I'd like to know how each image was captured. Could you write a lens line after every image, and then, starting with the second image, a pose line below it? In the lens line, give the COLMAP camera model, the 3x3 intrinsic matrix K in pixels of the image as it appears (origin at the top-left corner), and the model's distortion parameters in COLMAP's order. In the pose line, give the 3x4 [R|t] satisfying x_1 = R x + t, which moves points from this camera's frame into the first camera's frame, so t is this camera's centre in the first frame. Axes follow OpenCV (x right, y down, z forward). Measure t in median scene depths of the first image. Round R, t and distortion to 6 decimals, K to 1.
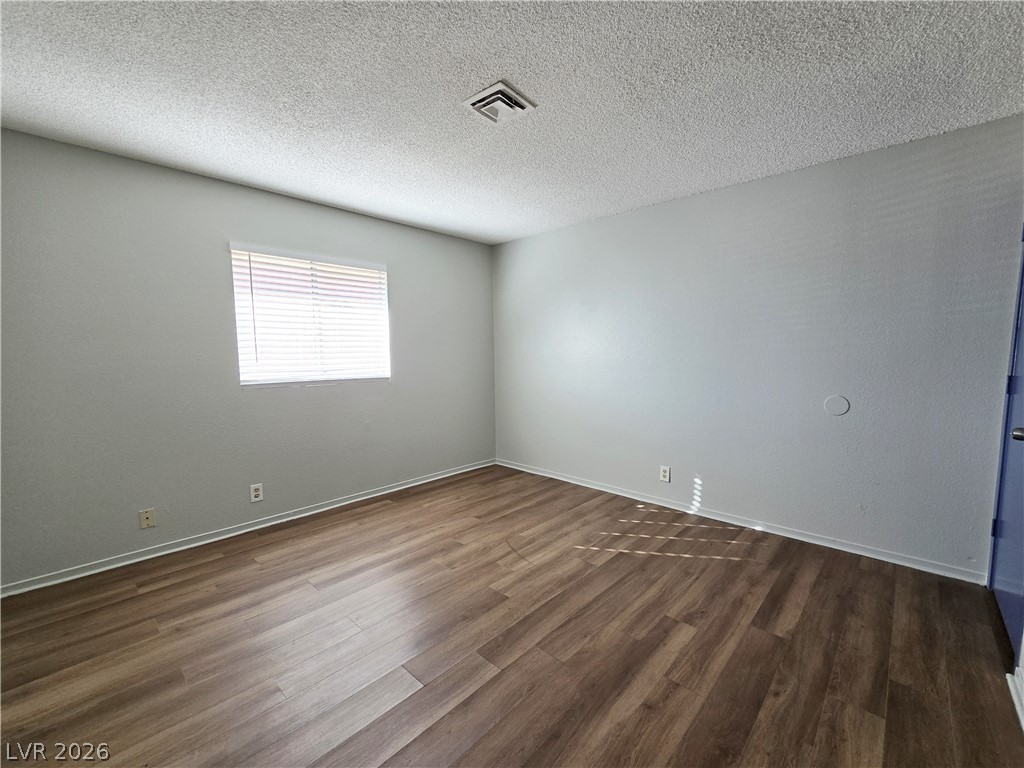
lens RADIAL K [[424.4, 0, 517.2], [0, 424.4, 384.4], [0, 0, 1]] dist [0.000831, -0.000261]
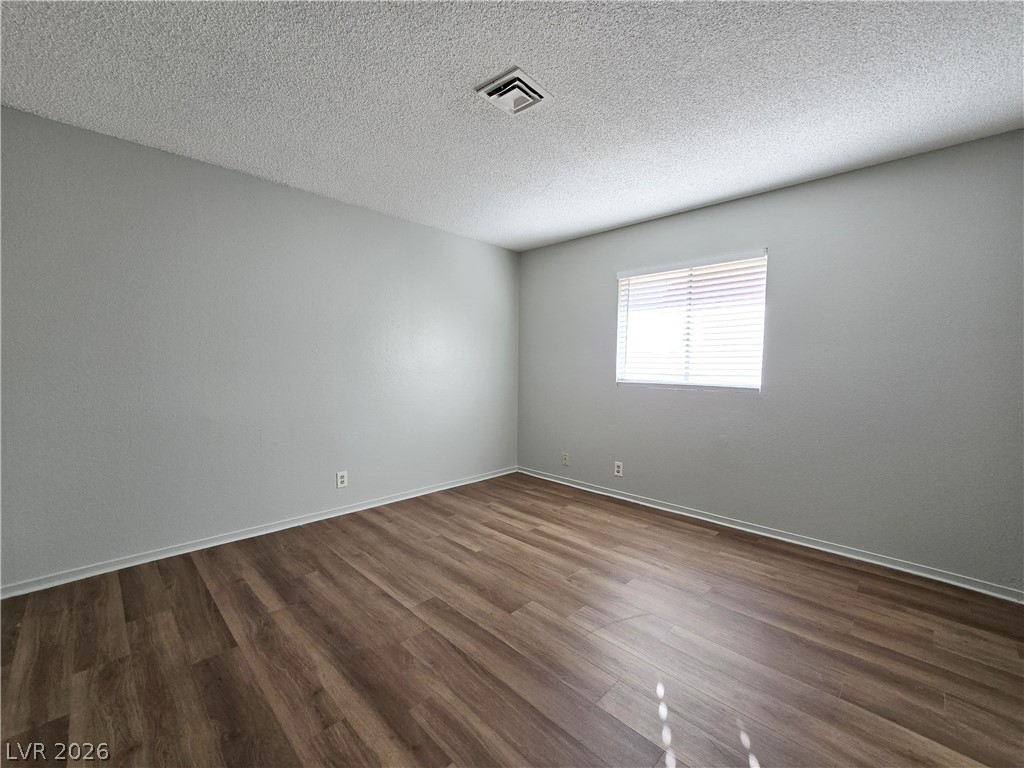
lens RADIAL K [[424.4, 0, 517.2], [0, 424.4, 384.4], [0, 0, 1]] dist [0.000831, -0.000261]
pose [[-0.025413, 0.050162, -0.998418, 0.793597], [-0.090968, 0.994481, 0.052280, -0.038424], [0.995530, 0.092152, -0.020710, 0.894153]]
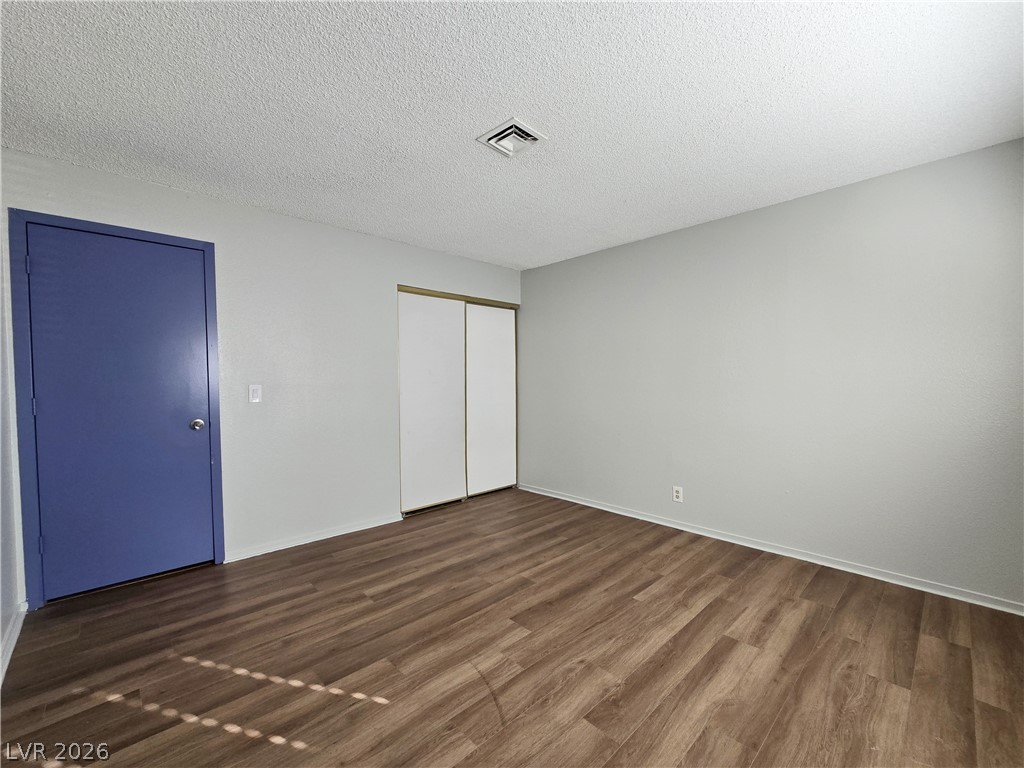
lens RADIAL K [[424.4, 0, 517.2], [0, 424.4, 384.4], [0, 0, 1]] dist [0.000831, -0.000261]
pose [[-0.998491, 0.010577, 0.053896, -0.086322], [0.015240, 0.996104, 0.086858, -0.110726], [-0.052767, 0.087549, -0.994762, 1.746106]]
